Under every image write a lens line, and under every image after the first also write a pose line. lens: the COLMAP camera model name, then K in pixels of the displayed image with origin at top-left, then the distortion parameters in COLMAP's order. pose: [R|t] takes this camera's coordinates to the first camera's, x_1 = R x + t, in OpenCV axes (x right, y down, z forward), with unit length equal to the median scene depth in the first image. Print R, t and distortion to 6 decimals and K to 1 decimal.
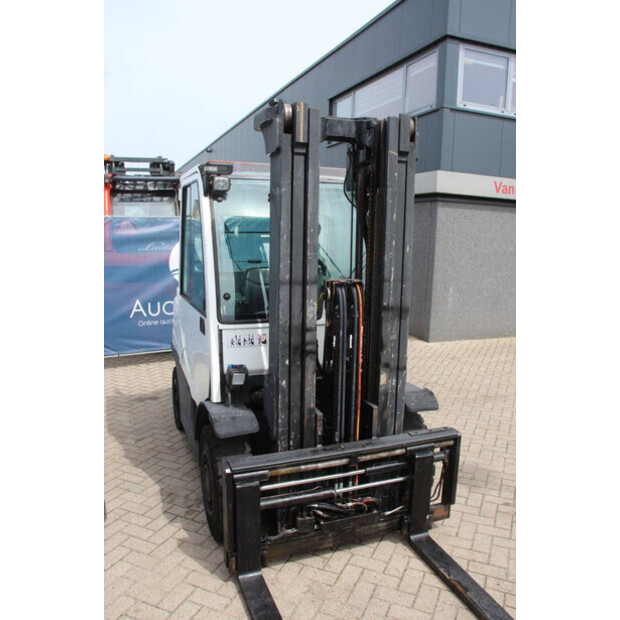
lens RADIAL K [[538.0, 0, 290.7], [0, 538.0, 322.3], [0, 0, 1]] dist [-0.134459, 0.097631]
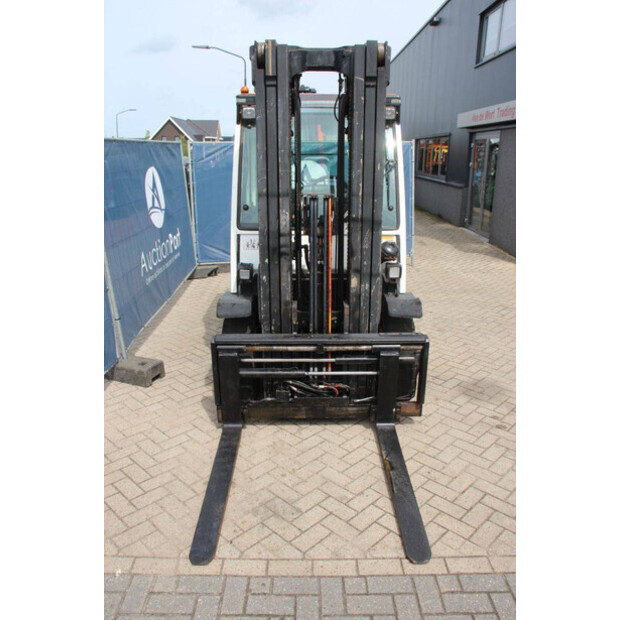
lens RADIAL K [[498.5, 0, 296.0], [0, 498.5, 315.1], [0, 0, 1]] dist [-0.149310, 0.115308]
pose [[0.938792, 0.097869, -0.330290, 0.410535], [-0.052131, 0.988113, 0.144618, 0.026949], [0.340517, -0.118548, 0.932735, -0.043056]]
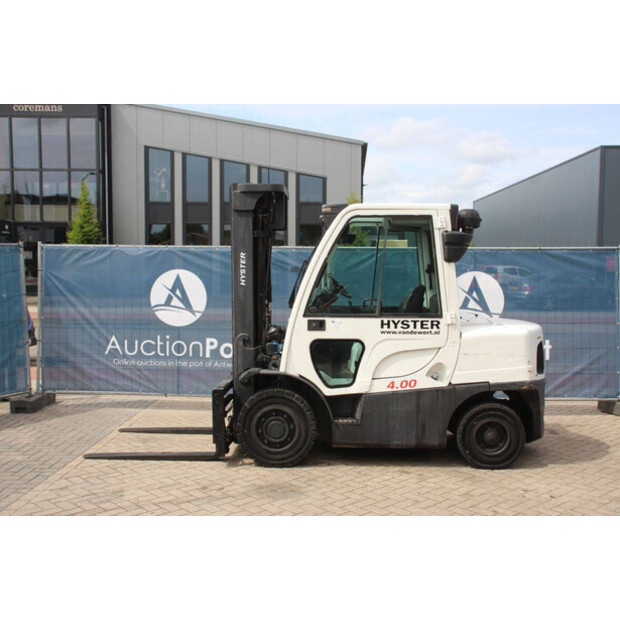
lens RADIAL K [[701.8, 0, 309.8], [0, 701.8, 314.5], [0, 0, 1]] dist [0.001401, 0.000000]
pose [[-0.370868, 0.050783, -0.927296, 2.065449], [-0.170011, 0.977917, 0.121551, -0.281609], [0.912991, 0.202730, -0.354045, 1.954310]]
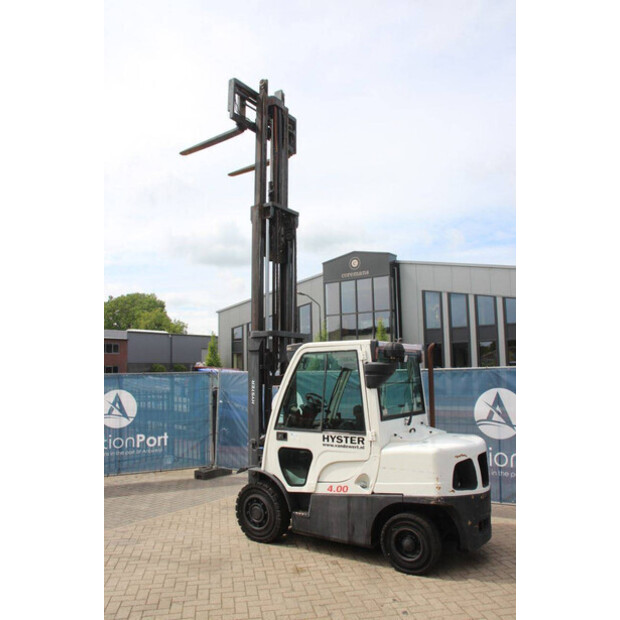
lens RADIAL K [[498.5, 0, 314.5], [0, 498.5, 318.4], [0, 0, 1]] dist [-0.149310, 0.115308]
pose [[-0.803592, -0.063241, -0.591811, 1.235275], [-0.096805, 0.994986, 0.025123, -0.507740], [0.587255, 0.077479, -0.805685, 2.792562]]
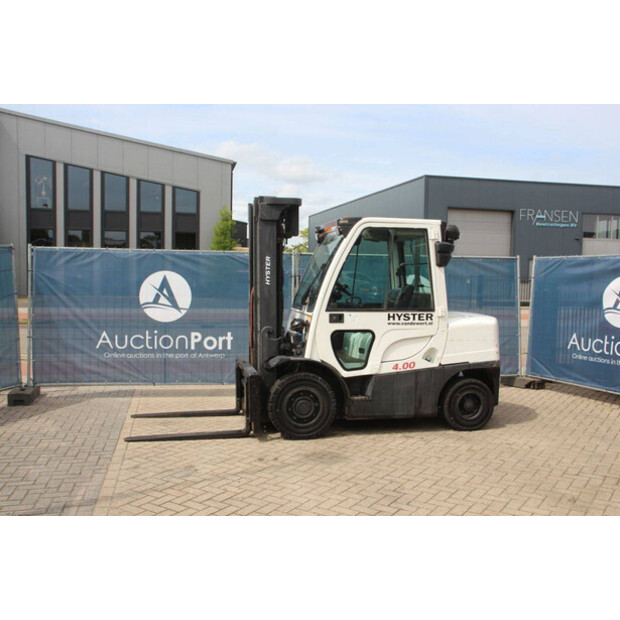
lens RADIAL K [[620.1, 0, 307.6], [0, 620.1, 314.7], [0, 0, 1]] dist [-0.044095, 0.000000]
pose [[-0.131592, 0.054101, -0.989827, 2.297390], [-0.187519, 0.979123, 0.078446, -0.171277], [0.973406, 0.195935, -0.118700, 1.424708]]
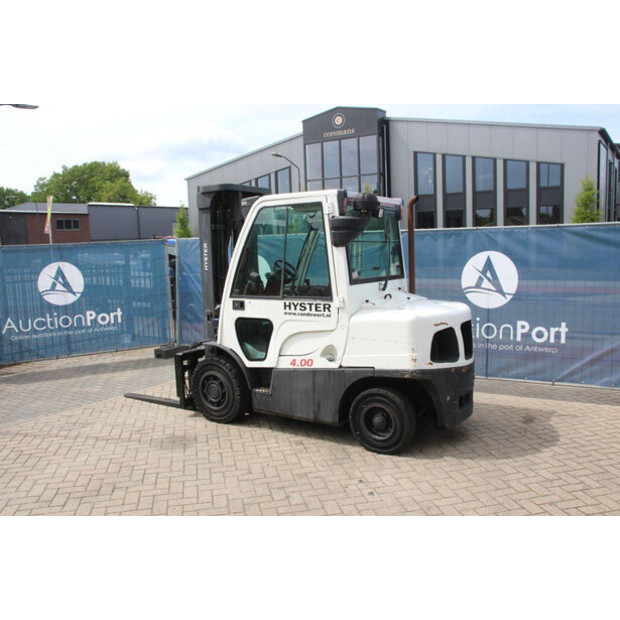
lens RADIAL K [[538.0, 0, 316.6], [0, 538.0, 310.8], [0, 0, 1]] dist [-0.134459, 0.097631]
pose [[-0.782730, 0.084788, -0.616559, 1.090762], [-0.089307, 0.965122, 0.246098, -0.446263], [0.615920, 0.247691, -0.747858, 2.732719]]
